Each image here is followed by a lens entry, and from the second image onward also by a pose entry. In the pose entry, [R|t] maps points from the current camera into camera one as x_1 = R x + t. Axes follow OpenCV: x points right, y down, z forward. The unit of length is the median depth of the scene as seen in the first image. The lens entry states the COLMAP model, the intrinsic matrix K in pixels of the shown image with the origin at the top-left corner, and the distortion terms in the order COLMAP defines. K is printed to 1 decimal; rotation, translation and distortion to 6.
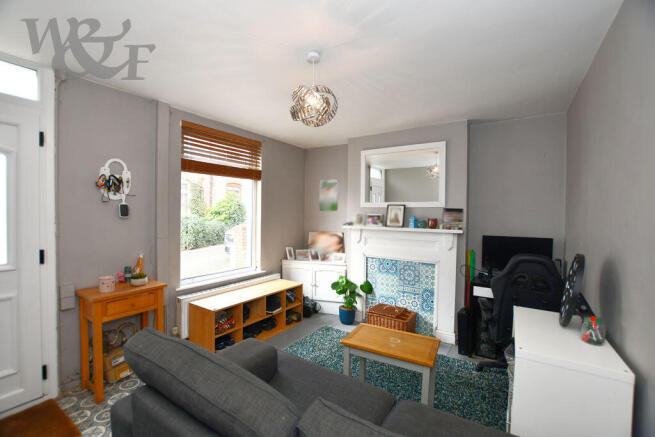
lens RADIAL K [[284.1, 0, 324.7], [0, 284.1, 219.0], [0, 0, 1]] dist [-0.037859, 0.000985]
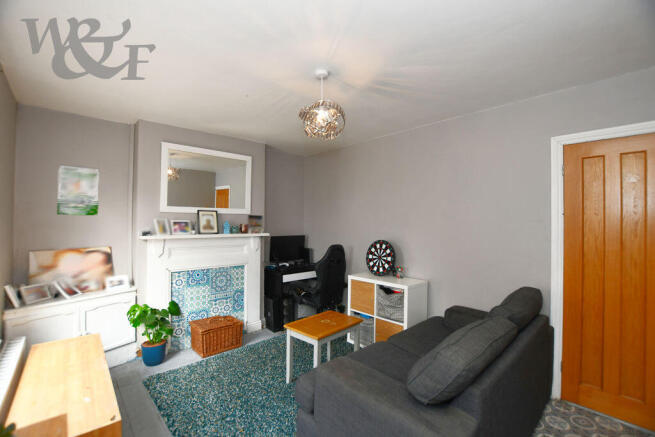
lens RADIAL K [[284.1, 0, 323.0], [0, 284.1, 218.0], [0, 0, 1]] dist [-0.037859, 0.000985]
pose [[0.244585, 0.002277, 0.969625, -0.573707], [0.011993, 0.999914, -0.005373, -0.015694], [-0.969554, 0.012943, 0.244536, 0.396496]]
